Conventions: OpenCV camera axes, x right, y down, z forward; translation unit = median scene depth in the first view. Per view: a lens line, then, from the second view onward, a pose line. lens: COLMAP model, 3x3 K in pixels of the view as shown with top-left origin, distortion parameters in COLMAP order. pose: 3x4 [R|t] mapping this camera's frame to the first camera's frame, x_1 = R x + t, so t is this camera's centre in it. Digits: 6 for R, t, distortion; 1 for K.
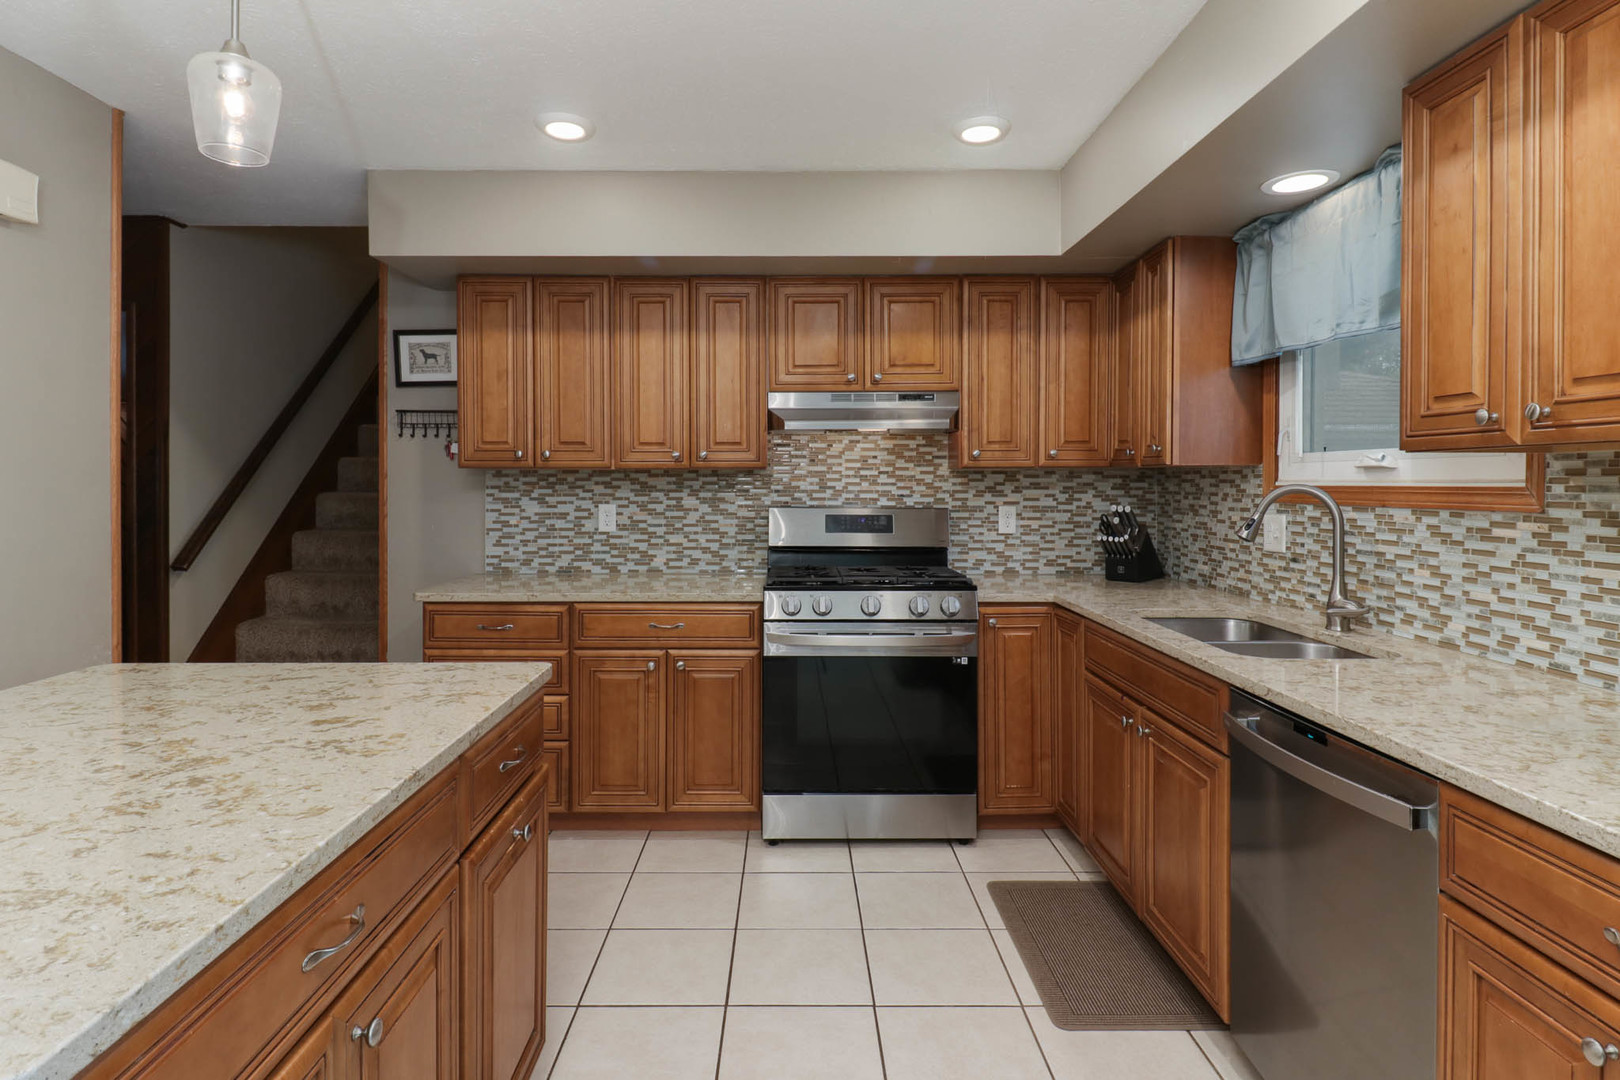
lens RADIAL K [[855.0, 0, 791.8], [0, 855.0, 492.8], [0, 0, 1]] dist [0.000243, -0.000492]
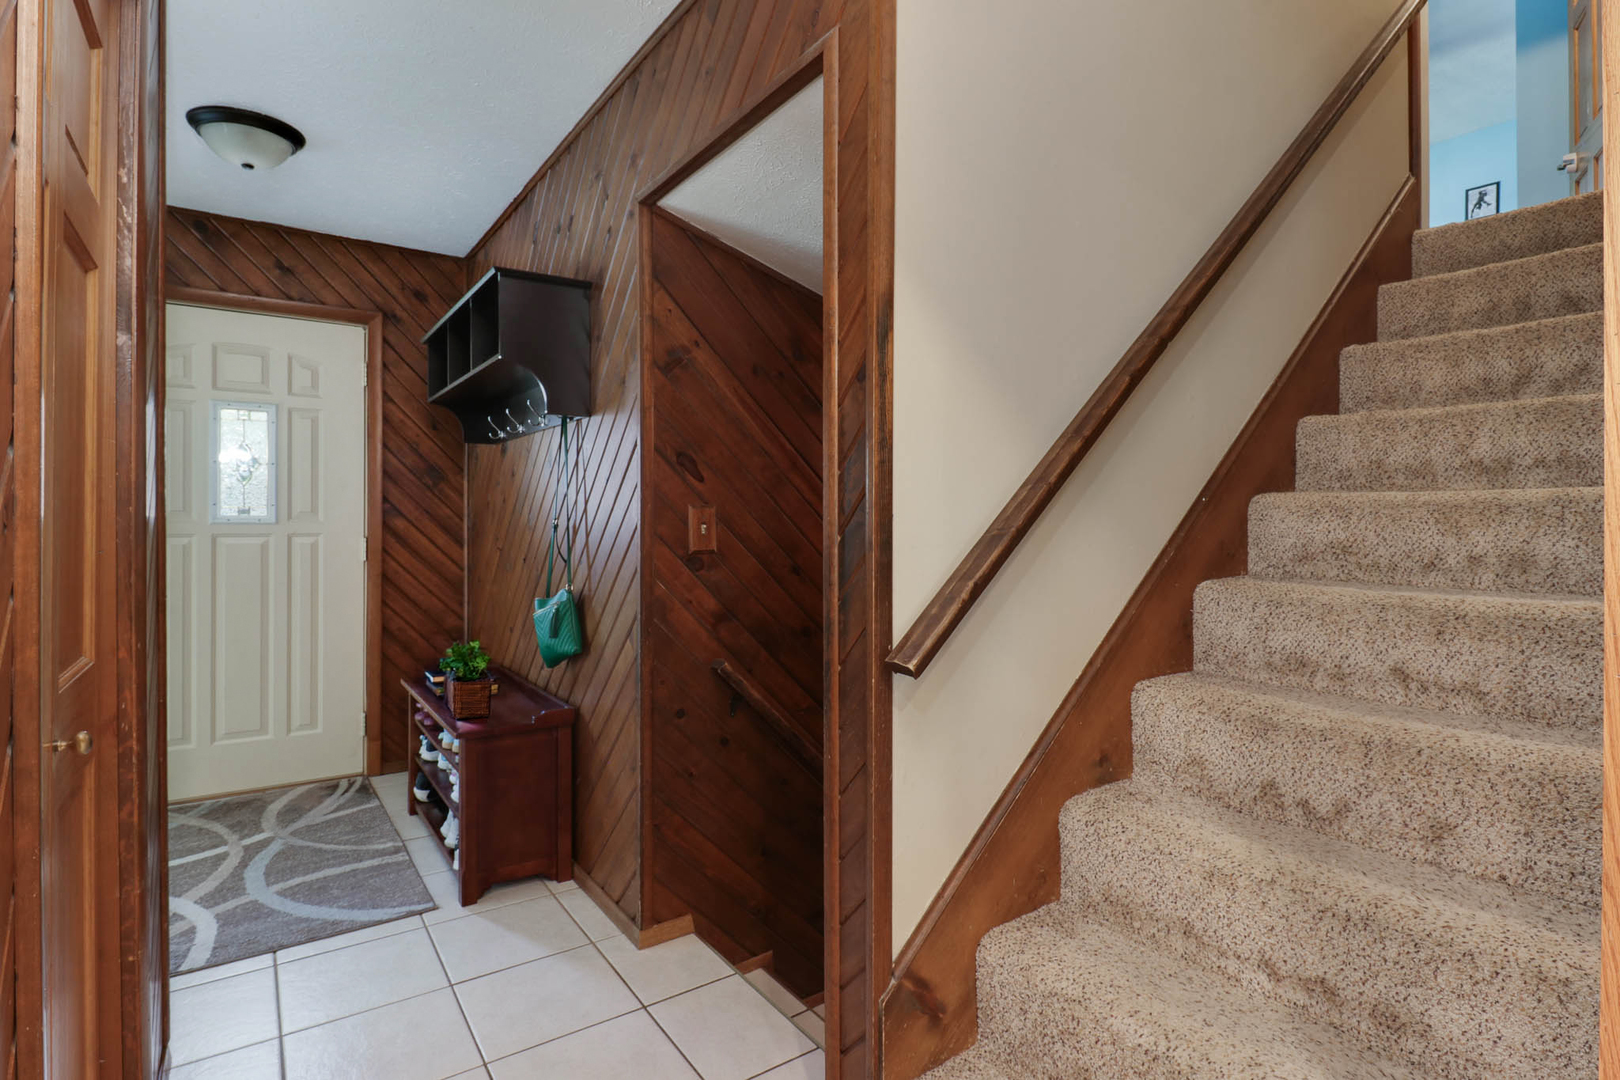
lens RADIAL K [[824.7, 0, 811.9], [0, 824.7, 528.1], [0, 0, 1]] dist [-0.021298, -0.001658]
pose [[0.560942, 0.005497, -0.827837, -0.338920], [-0.011959, 0.999927, -0.001463, 0.021486], [0.827769, 0.010721, 0.560967, 0.587568]]
